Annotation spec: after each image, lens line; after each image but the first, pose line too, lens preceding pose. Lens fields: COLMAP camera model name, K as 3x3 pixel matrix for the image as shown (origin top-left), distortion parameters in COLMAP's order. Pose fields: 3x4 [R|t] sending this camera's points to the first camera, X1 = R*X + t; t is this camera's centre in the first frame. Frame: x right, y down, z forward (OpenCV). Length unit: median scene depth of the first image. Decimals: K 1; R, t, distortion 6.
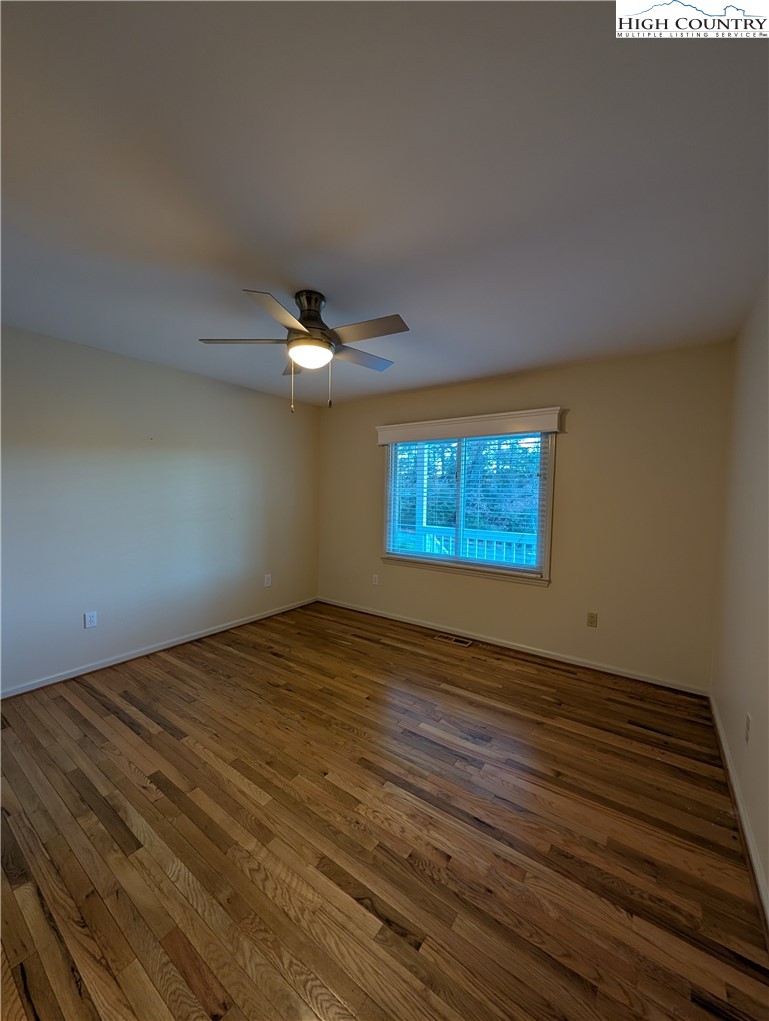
lens RADIAL K [[384.5, 0, 383.8], [0, 384.5, 509.7], [0, 0, 1]] dist [-0.001757, 0.000417]
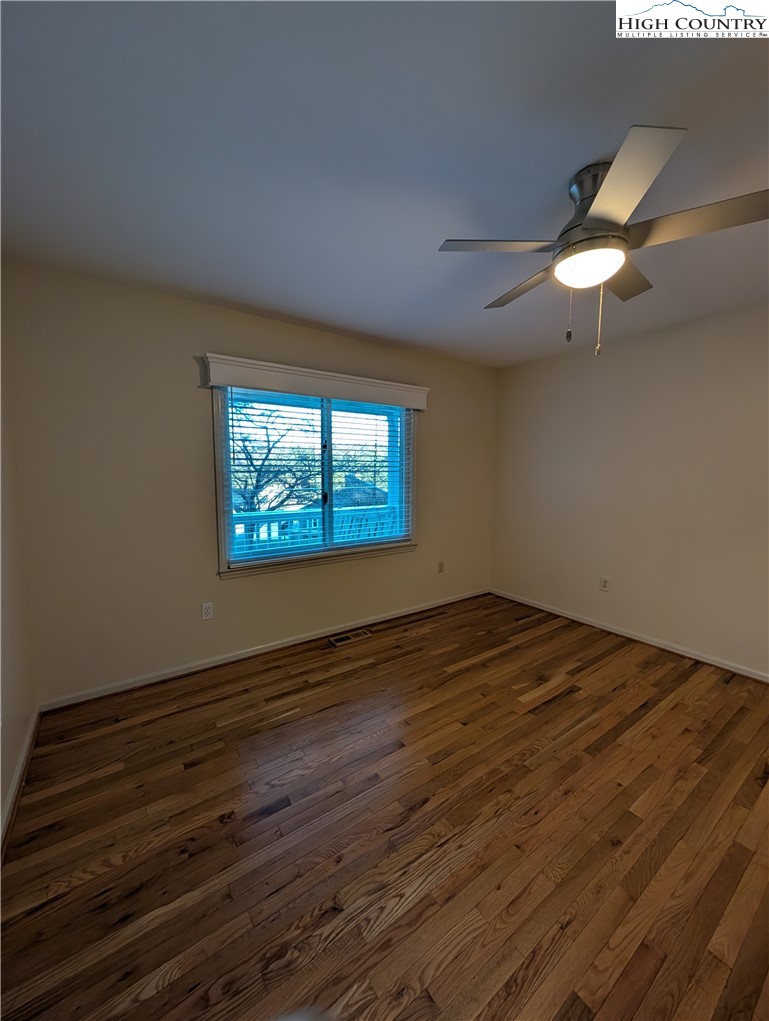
lens RADIAL K [[384.5, 0, 389.0], [0, 384.5, 509.9], [0, 0, 1]] dist [-0.001757, 0.000417]
pose [[0.334245, -0.110428, 0.935995, -0.722880], [0.046751, 0.993832, 0.100557, -0.036134], [-0.941326, 0.010148, 0.337346, 0.795396]]
